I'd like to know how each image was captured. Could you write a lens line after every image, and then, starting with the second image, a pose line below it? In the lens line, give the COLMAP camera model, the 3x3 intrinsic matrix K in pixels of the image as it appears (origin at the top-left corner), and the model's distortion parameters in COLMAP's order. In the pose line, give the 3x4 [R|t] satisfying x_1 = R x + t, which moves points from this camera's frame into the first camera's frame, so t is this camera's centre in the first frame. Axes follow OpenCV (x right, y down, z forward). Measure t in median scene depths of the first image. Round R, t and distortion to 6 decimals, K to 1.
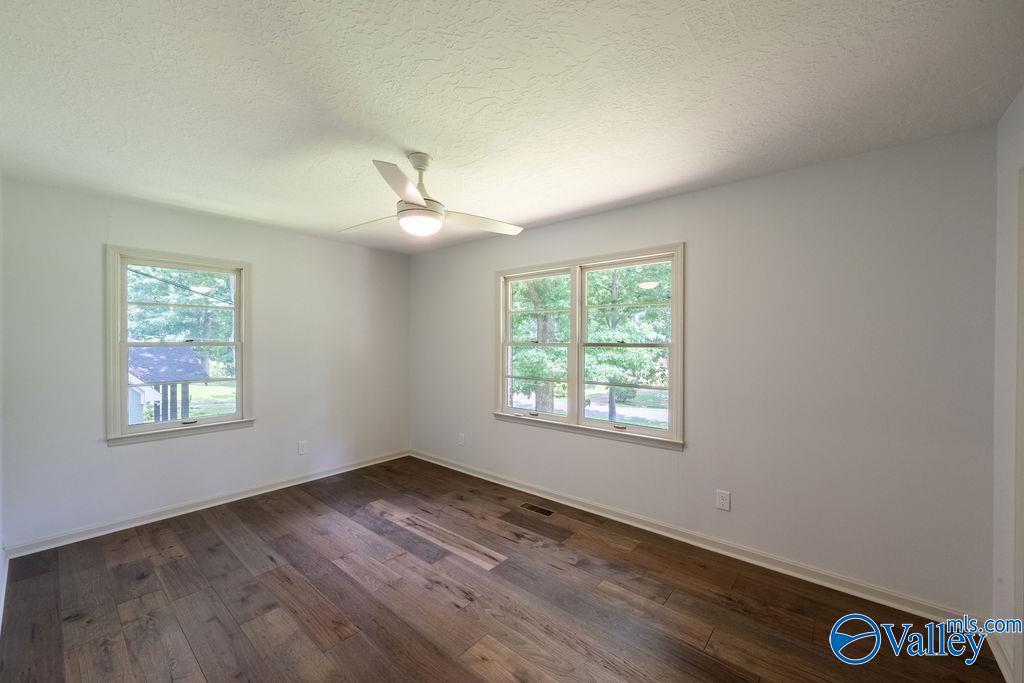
lens RADIAL K [[399.7, 0, 508.6], [0, 399.7, 344.7], [0, 0, 1]] dist [0.005249, -0.000833]
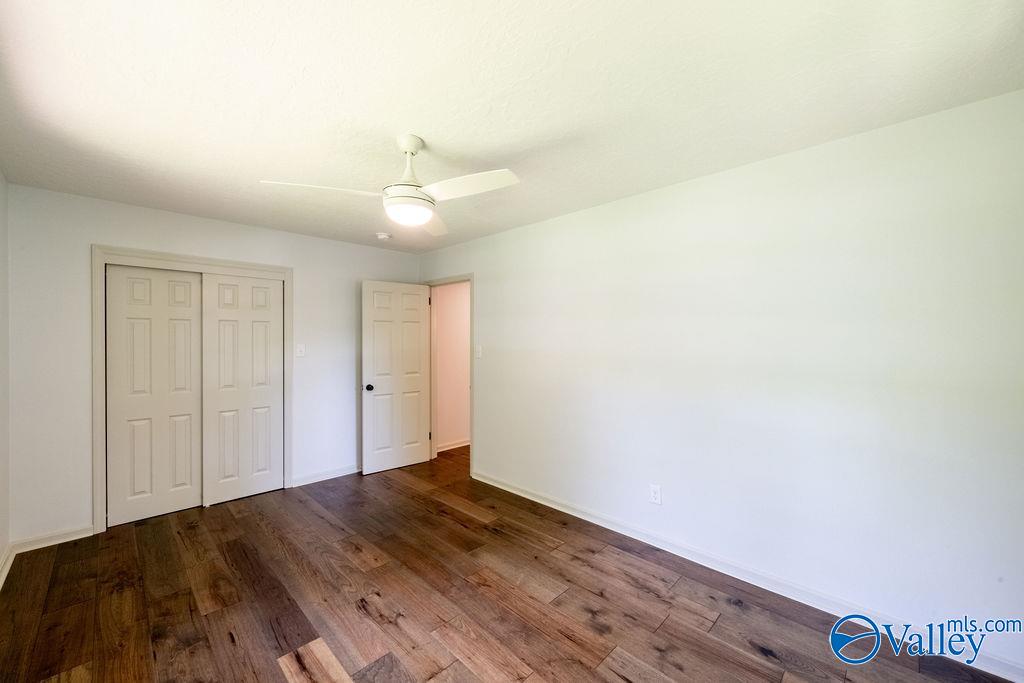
lens RADIAL K [[399.7, 0, 510.2], [0, 399.7, 337.8], [0, 0, 1]] dist [0.005249, -0.000833]
pose [[-0.997562, 0.001234, 0.069772, -0.484881], [0.002430, 0.999852, 0.017051, -0.030680], [-0.069741, 0.017179, -0.997417, 1.789219]]
